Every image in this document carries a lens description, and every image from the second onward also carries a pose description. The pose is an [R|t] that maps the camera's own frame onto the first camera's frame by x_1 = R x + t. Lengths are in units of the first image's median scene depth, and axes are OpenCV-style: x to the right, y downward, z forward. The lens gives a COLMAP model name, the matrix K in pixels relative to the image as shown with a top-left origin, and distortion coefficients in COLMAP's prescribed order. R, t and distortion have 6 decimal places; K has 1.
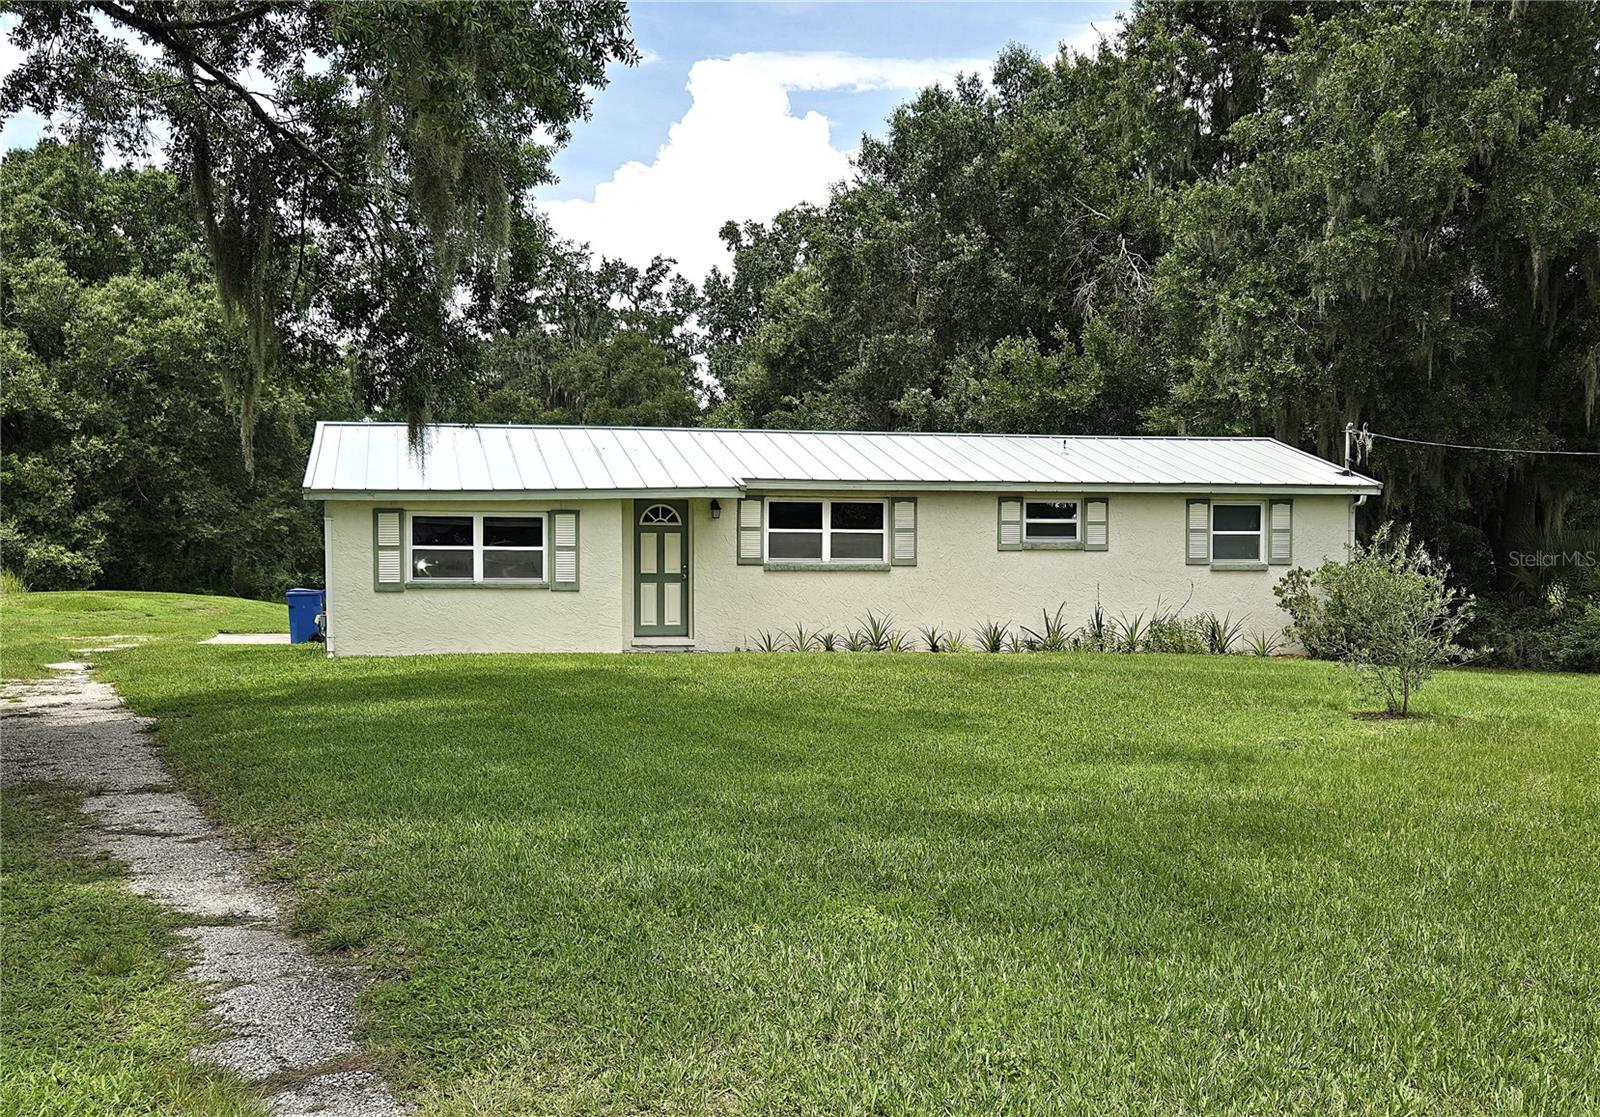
lens RADIAL K [[1929.9, 0, 837.5], [0, 1929.9, 629.5], [0, 0, 1]] dist [0.090593, -0.041576]
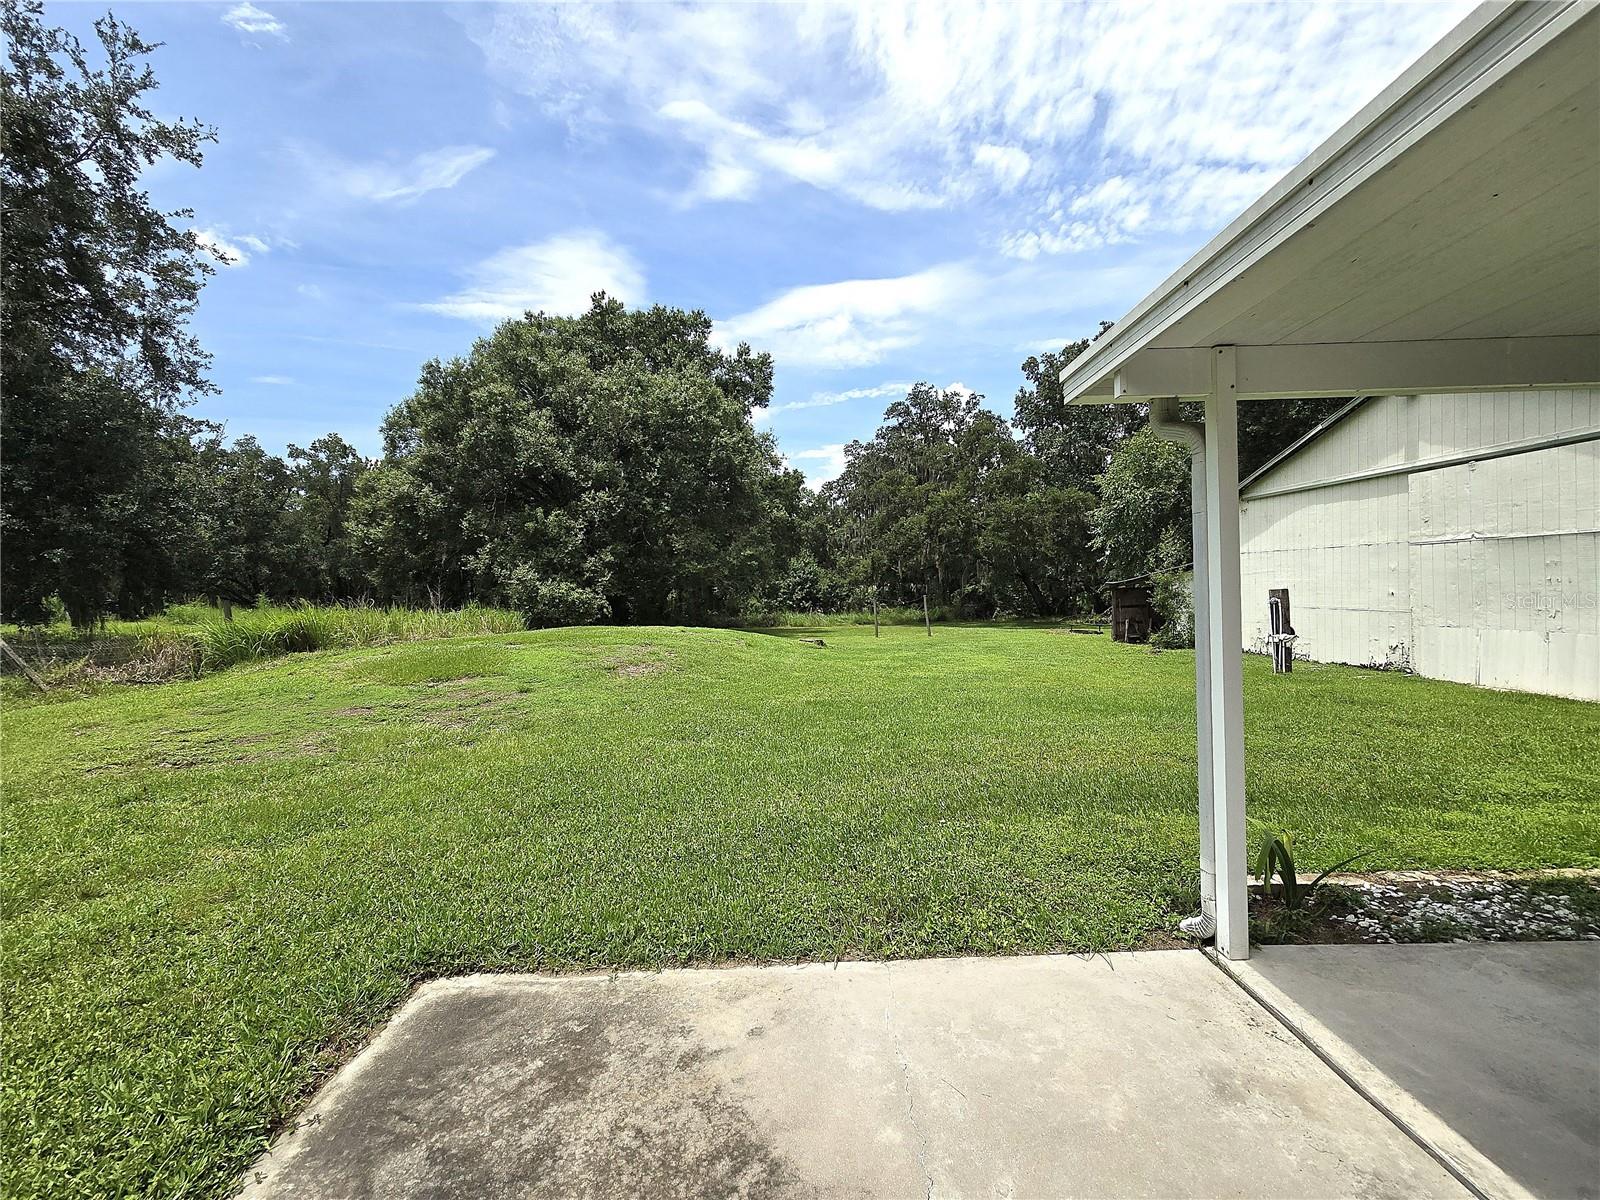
lens RADIAL K [[643.7, 0, 800.0], [0, 643.7, 600.0], [0, 0, 1]] dist [-0.000630, -0.000325]
pose [[0.979015, -0.031903, -0.201275, -0.374419], [0.027654, 0.999332, -0.023884, -0.039644], [0.201902, 0.017817, 0.979244, 1.299519]]
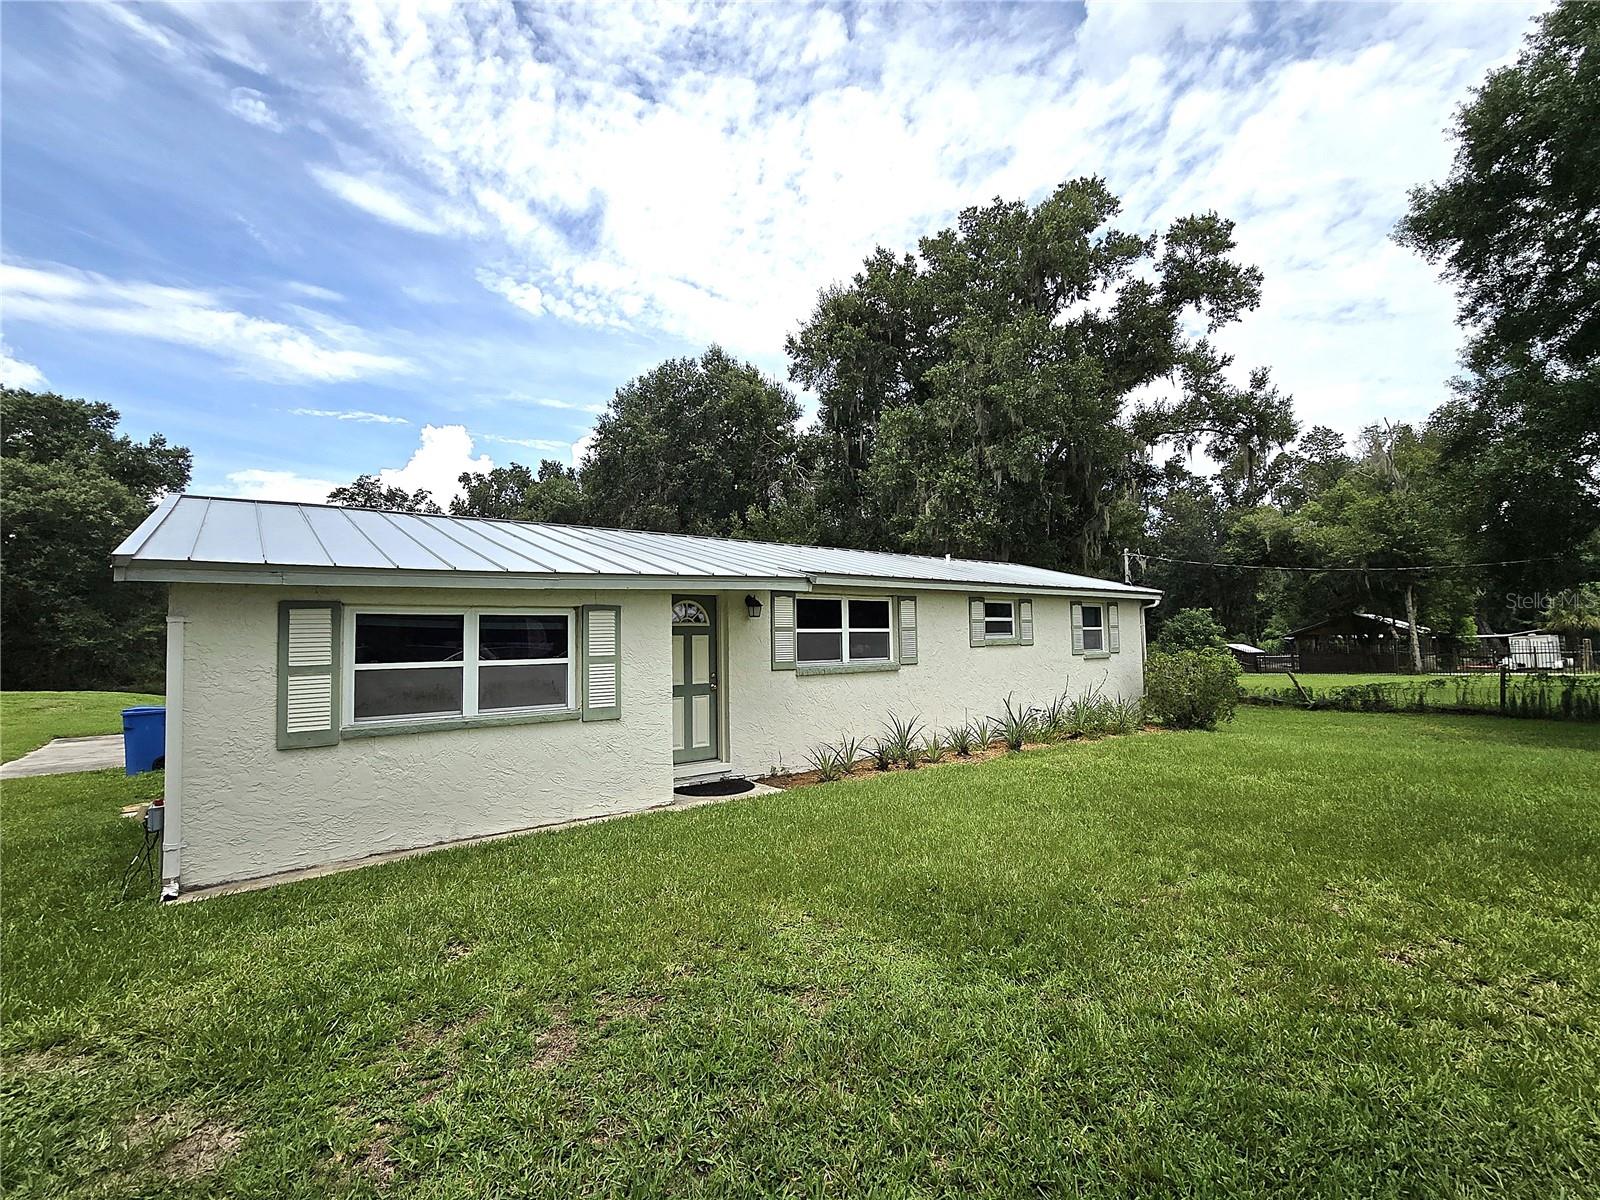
lens RADIAL K [[724.4, 0, 790.3], [0, 724.4, 598.2], [0, 0, 1]] dist [0.018962, 0.000308]
pose [[0.910706, 0.005453, 0.413019, -0.164096], [0.034846, 0.995334, -0.089976, -0.033262], [-0.411583, 0.096334, 0.906267, 0.639690]]
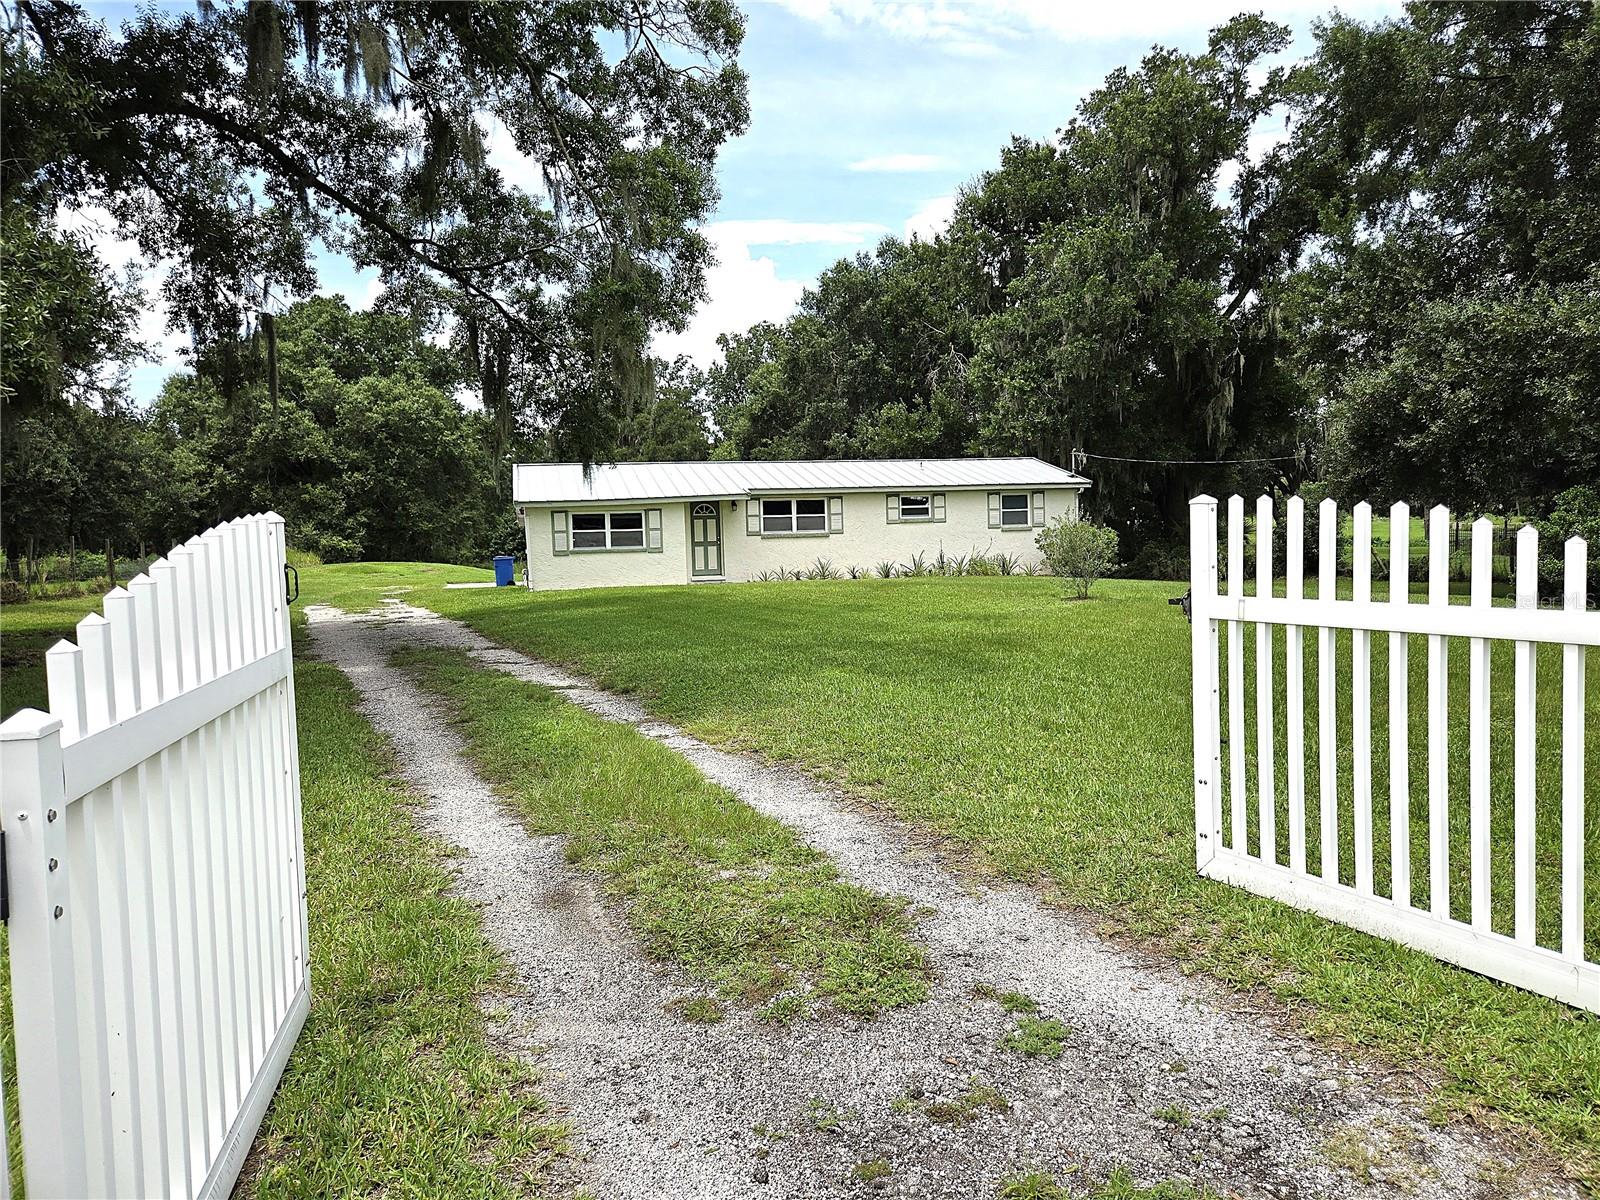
lens RADIAL K [[1190.7, 0, 826.9], [0, 1190.7, 602.9], [0, 0, 1]] dist [0.092654, -0.049795]
pose [[0.999043, -0.032233, 0.029552, -0.010032], [0.031521, 0.999209, 0.024258, 0.005383], [-0.030310, -0.023303, 0.999269, -0.134562]]
